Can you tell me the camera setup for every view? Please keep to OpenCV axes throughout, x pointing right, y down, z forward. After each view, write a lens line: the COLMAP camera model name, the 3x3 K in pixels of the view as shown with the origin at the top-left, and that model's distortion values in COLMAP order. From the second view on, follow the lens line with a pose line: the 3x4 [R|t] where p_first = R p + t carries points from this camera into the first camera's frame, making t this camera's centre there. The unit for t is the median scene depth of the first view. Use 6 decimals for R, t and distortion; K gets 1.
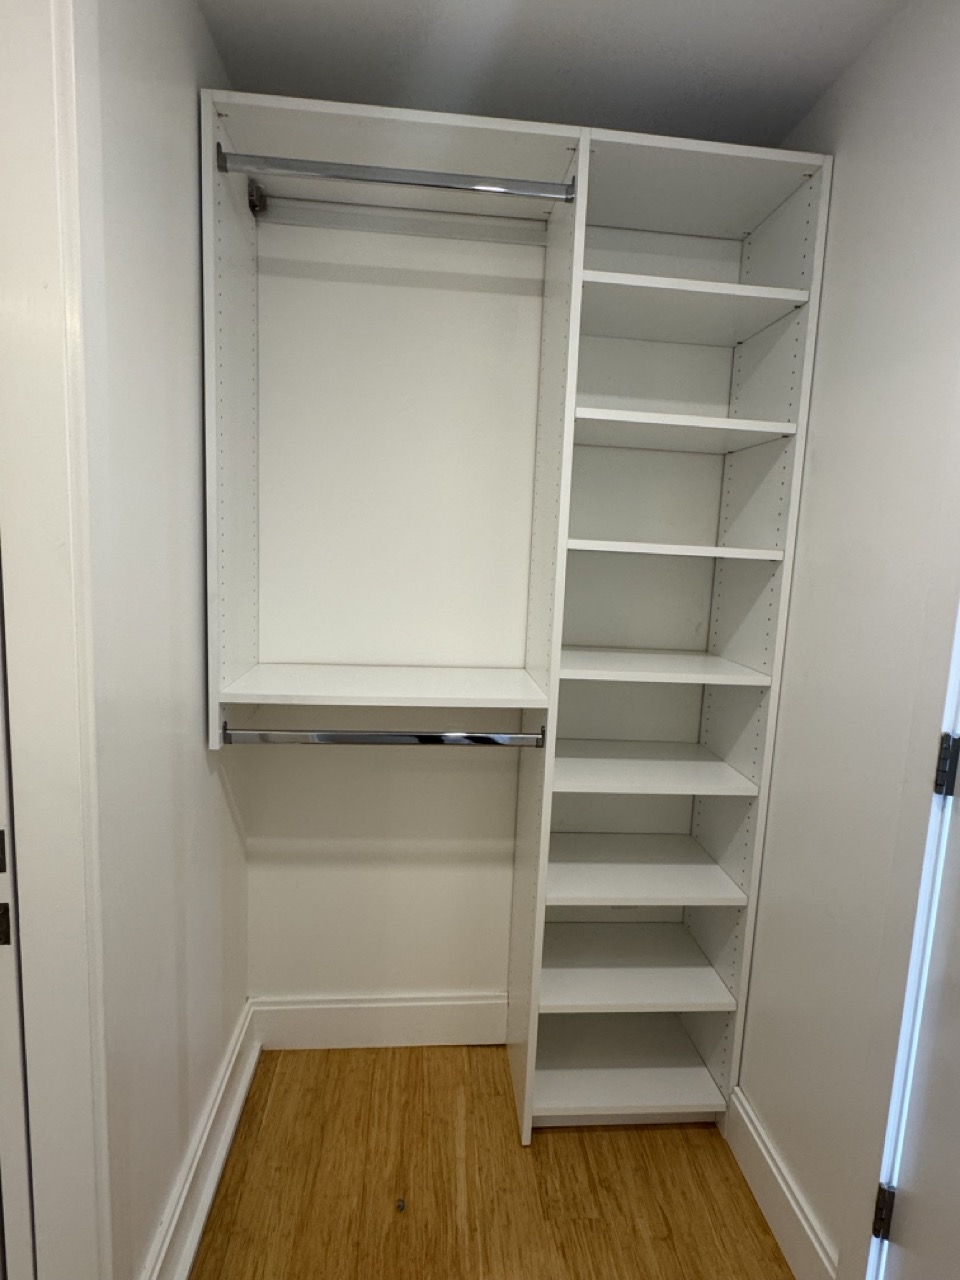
lens RADIAL K [[679.3, 0, 486.4], [0, 679.3, 637.6], [0, 0, 1]] dist [-0.002289, -0.000473]
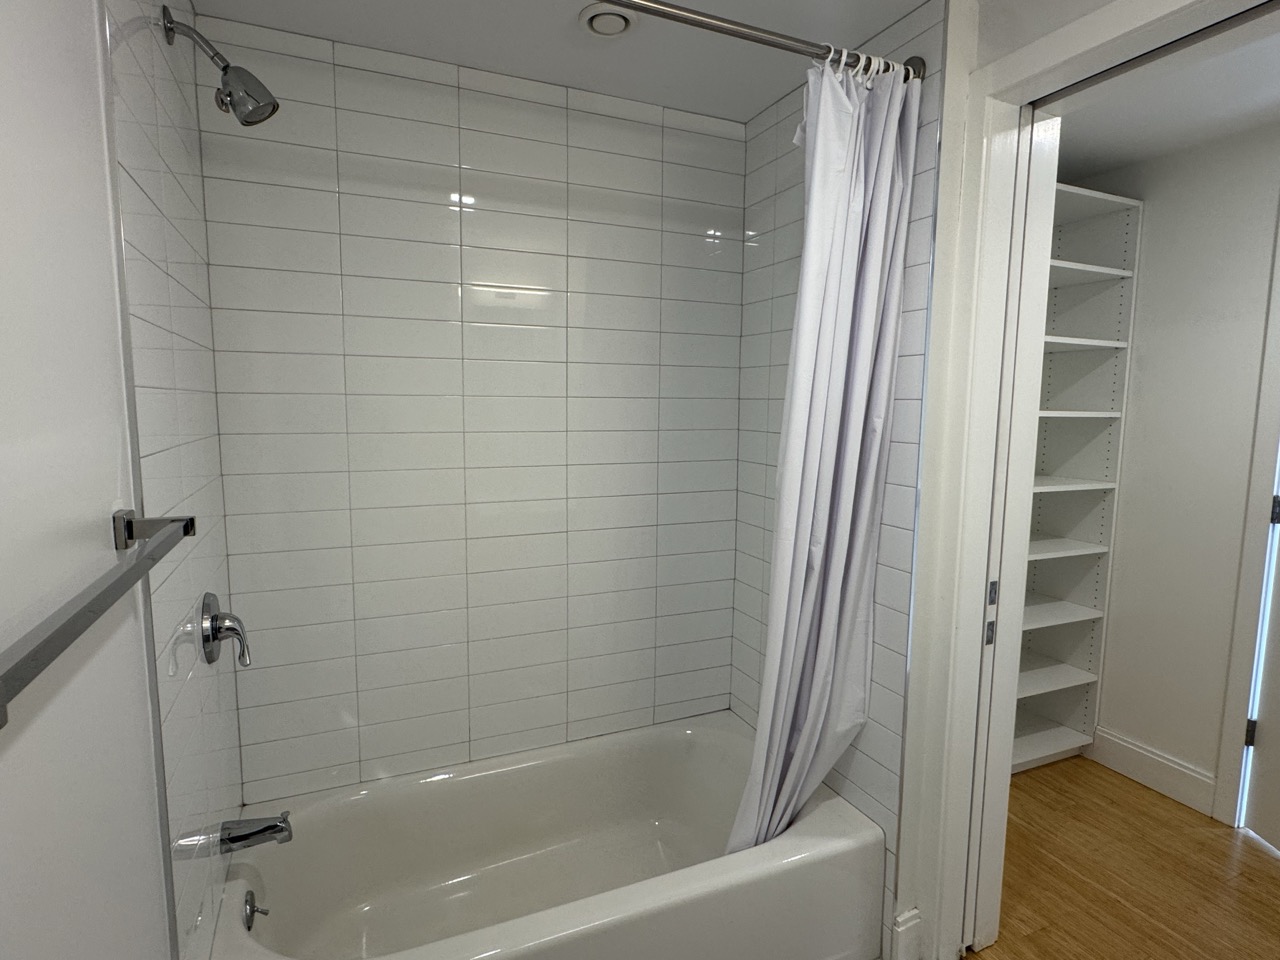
lens RADIAL K [[679.3, 0, 637.2], [0, 679.3, 479.2], [0, 0, 1]] dist [-0.002289, -0.000473]
pose [[0.946740, -0.072850, 0.313649, -1.406633], [0.077057, 0.997026, -0.001018, -0.049243], [-0.312642, 0.025132, 0.949538, -0.312217]]
